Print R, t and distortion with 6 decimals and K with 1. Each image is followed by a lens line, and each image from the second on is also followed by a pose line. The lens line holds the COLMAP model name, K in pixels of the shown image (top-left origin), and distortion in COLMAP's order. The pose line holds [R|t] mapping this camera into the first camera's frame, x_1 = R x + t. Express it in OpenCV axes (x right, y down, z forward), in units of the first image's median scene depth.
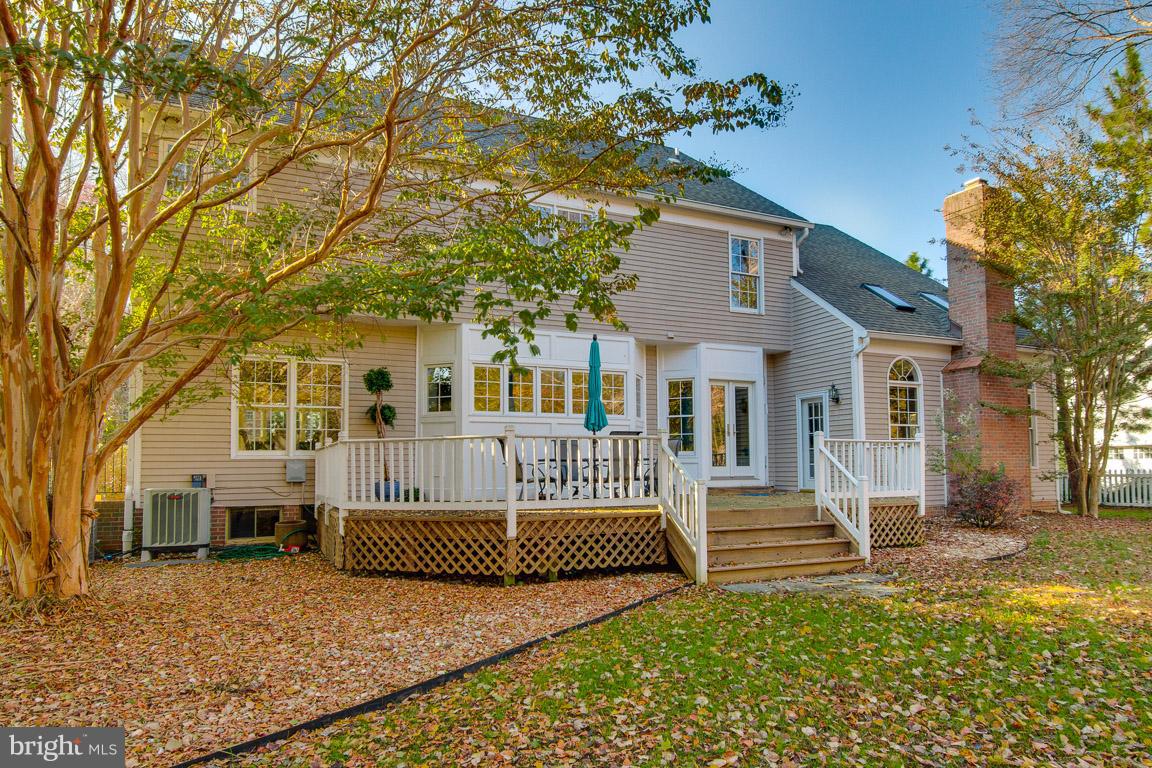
lens RADIAL K [[814.9, 0, 576.0], [0, 814.9, 384.0], [0, 0, 1]] dist [-0.032303, -0.000026]
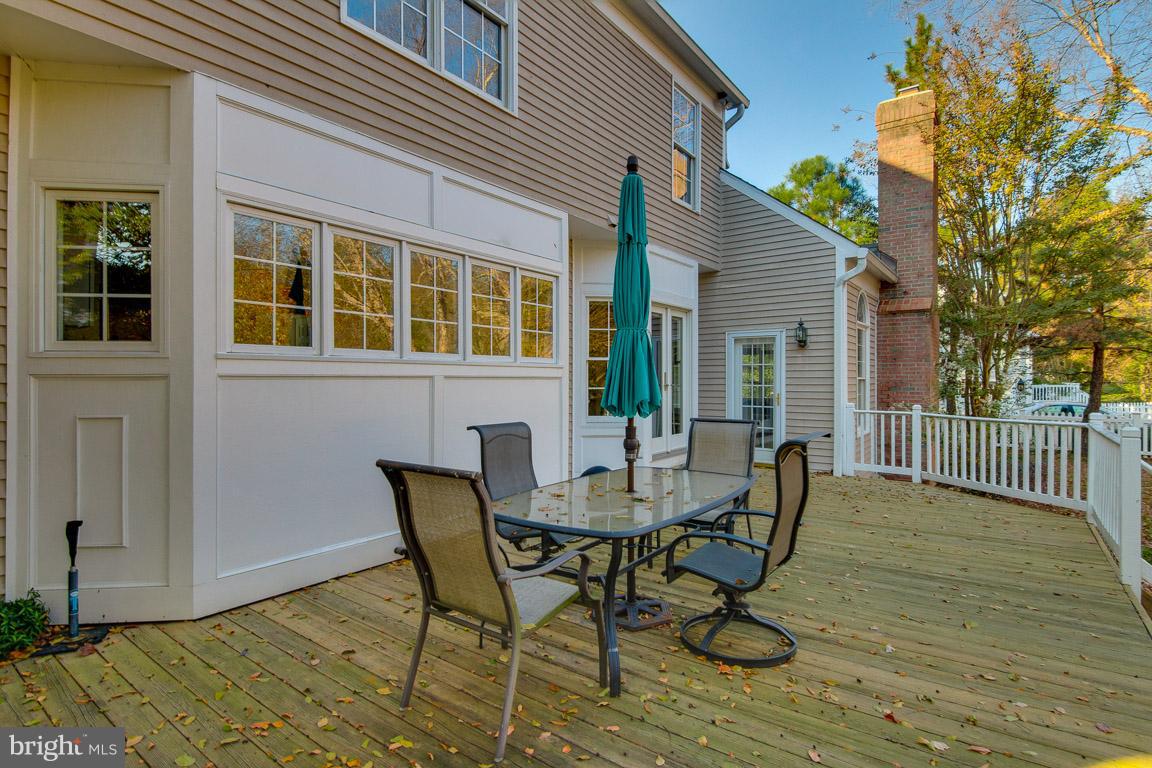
lens RADIAL K [[613.8, 0, 612.7], [0, 613.8, 381.9], [0, 0, 1]] dist [0.002265, 0.000506]
pose [[0.867796, 0.006292, 0.496881, -0.099116], [-0.060468, 0.993826, 0.093023, 0.013400], [-0.493228, -0.110770, 0.862819, 0.596086]]
